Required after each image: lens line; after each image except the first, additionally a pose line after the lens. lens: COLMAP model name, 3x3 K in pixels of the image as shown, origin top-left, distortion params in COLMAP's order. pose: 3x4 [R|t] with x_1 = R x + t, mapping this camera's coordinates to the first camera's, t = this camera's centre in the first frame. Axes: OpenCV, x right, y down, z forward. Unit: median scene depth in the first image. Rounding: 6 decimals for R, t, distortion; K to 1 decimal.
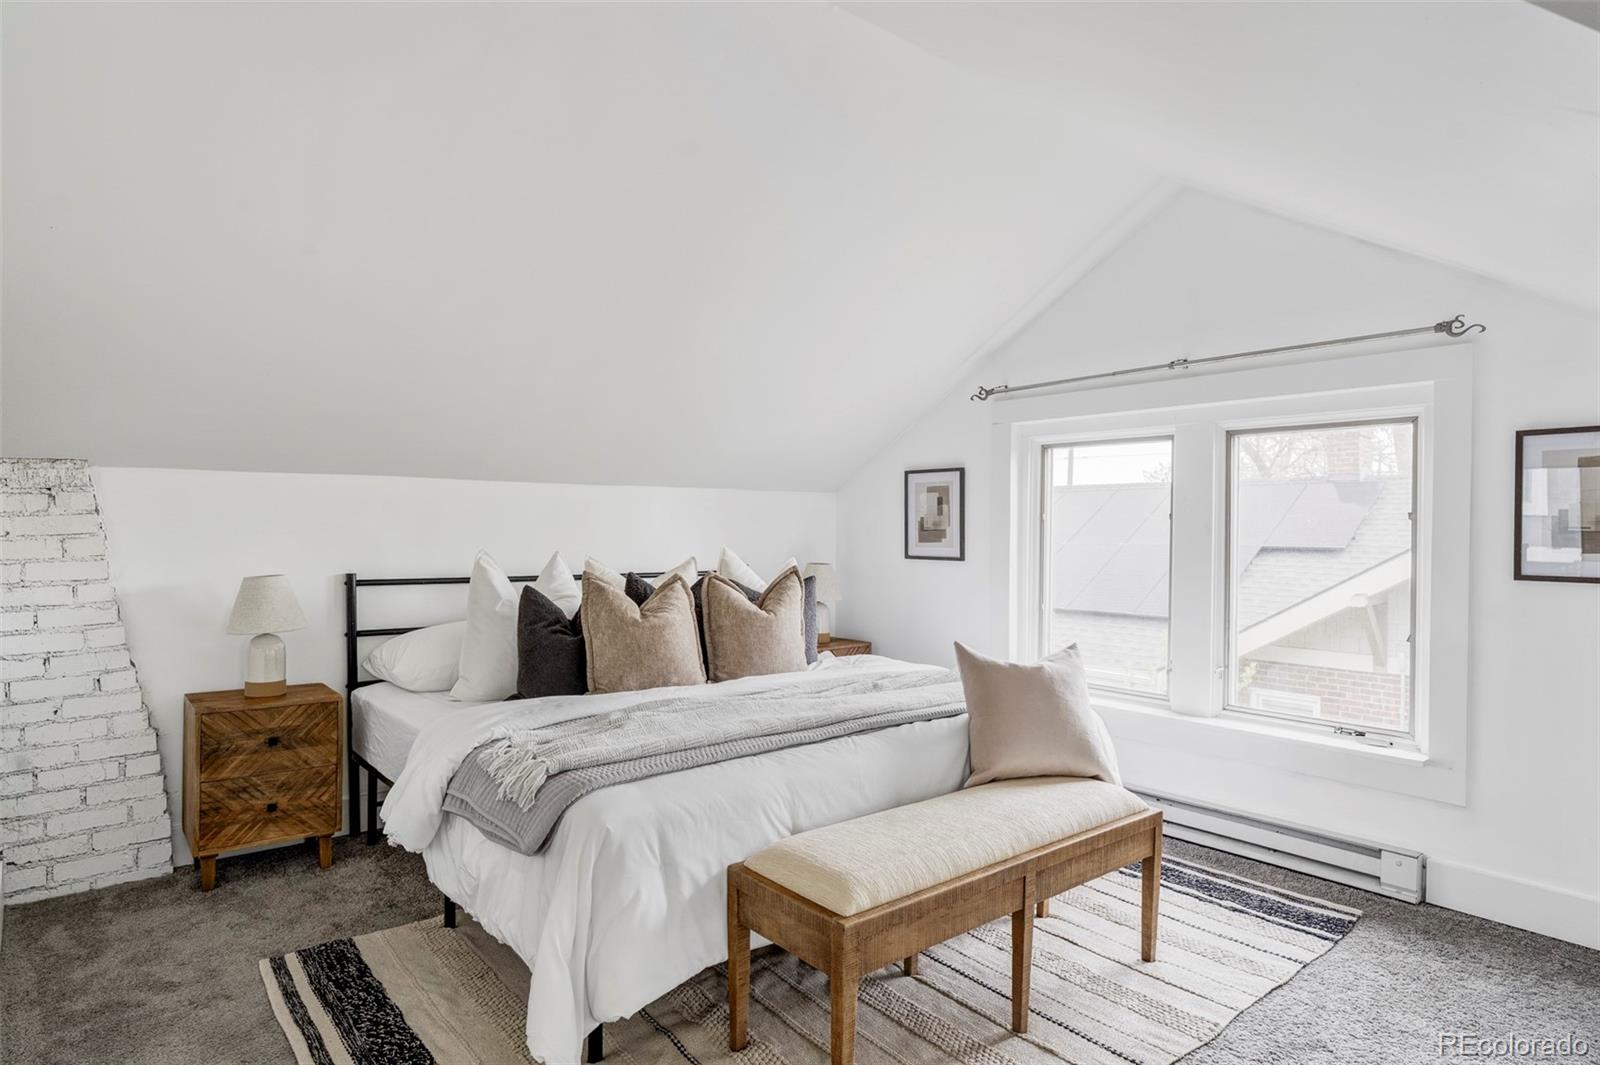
lens RADIAL K [[912.0, 0, 790.9], [0, 912.0, 559.1], [0, 0, 1]] dist [-0.003136, 0.005405]
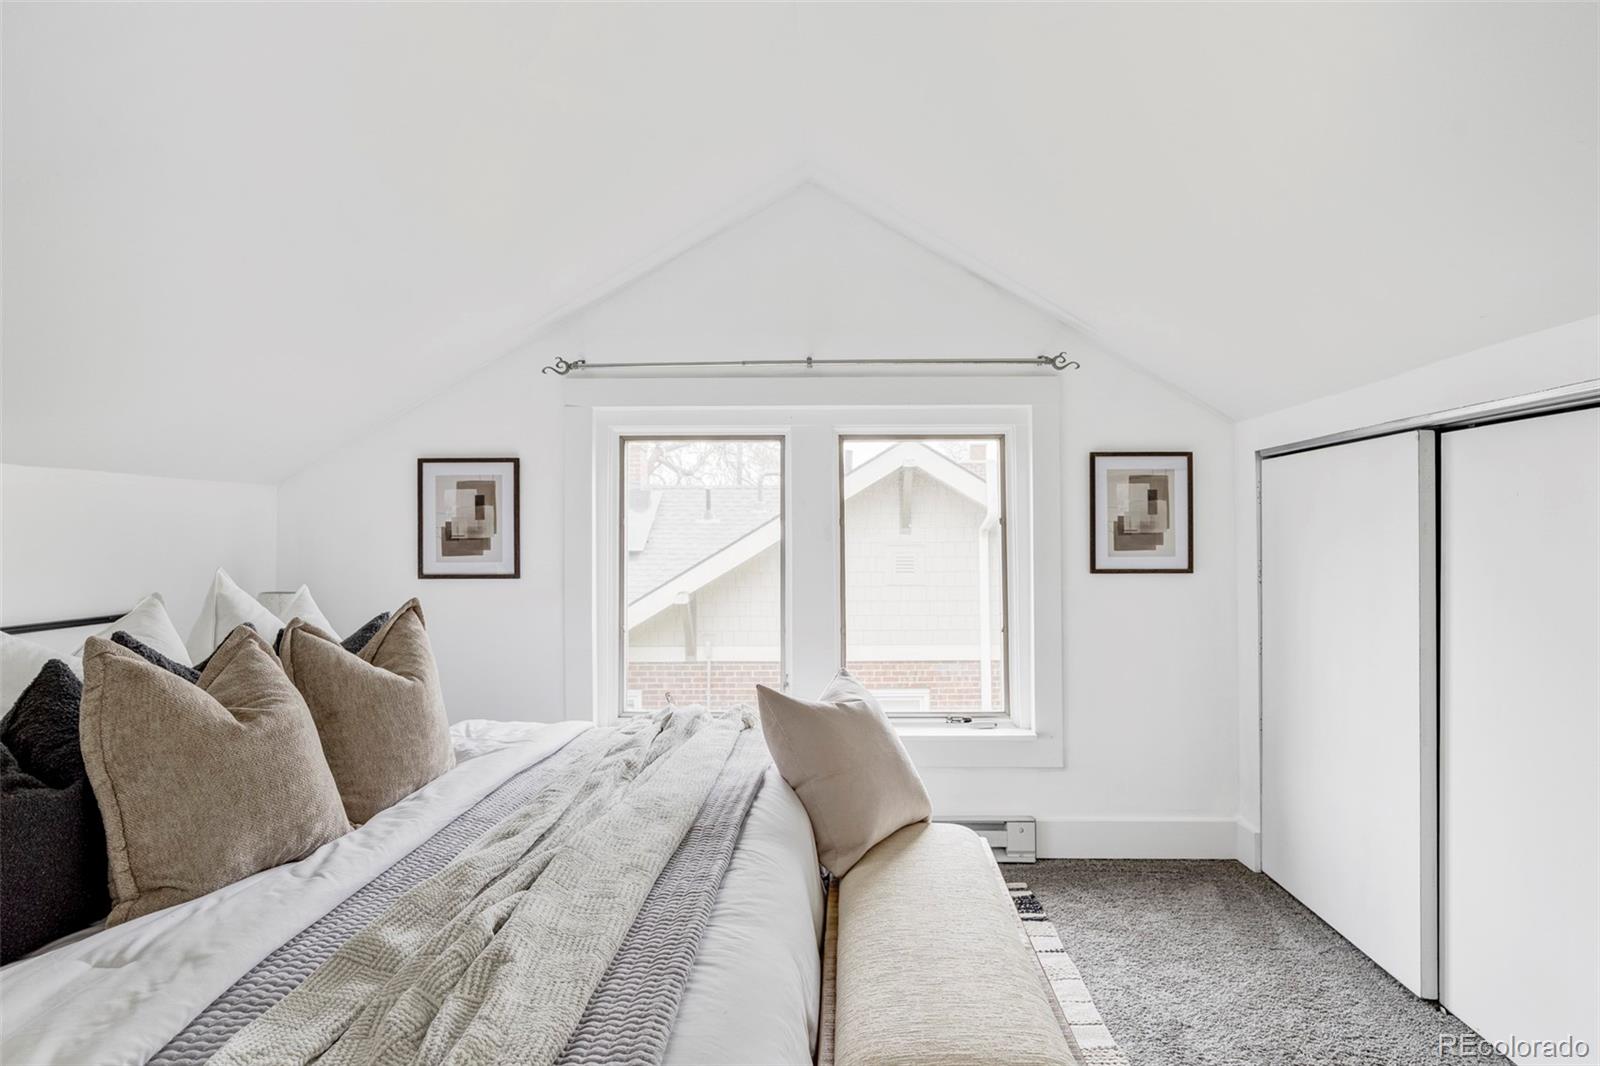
lens RADIAL K [[912.0, 0, 804.0], [0, 912.0, 521.2], [0, 0, 1]] dist [-0.003136, 0.005405]
pose [[0.644324, 0.003113, 0.764747, -0.264567], [0.034976, 0.998825, -0.033535, -0.012595], [-0.763953, 0.048355, 0.643458, 0.337572]]
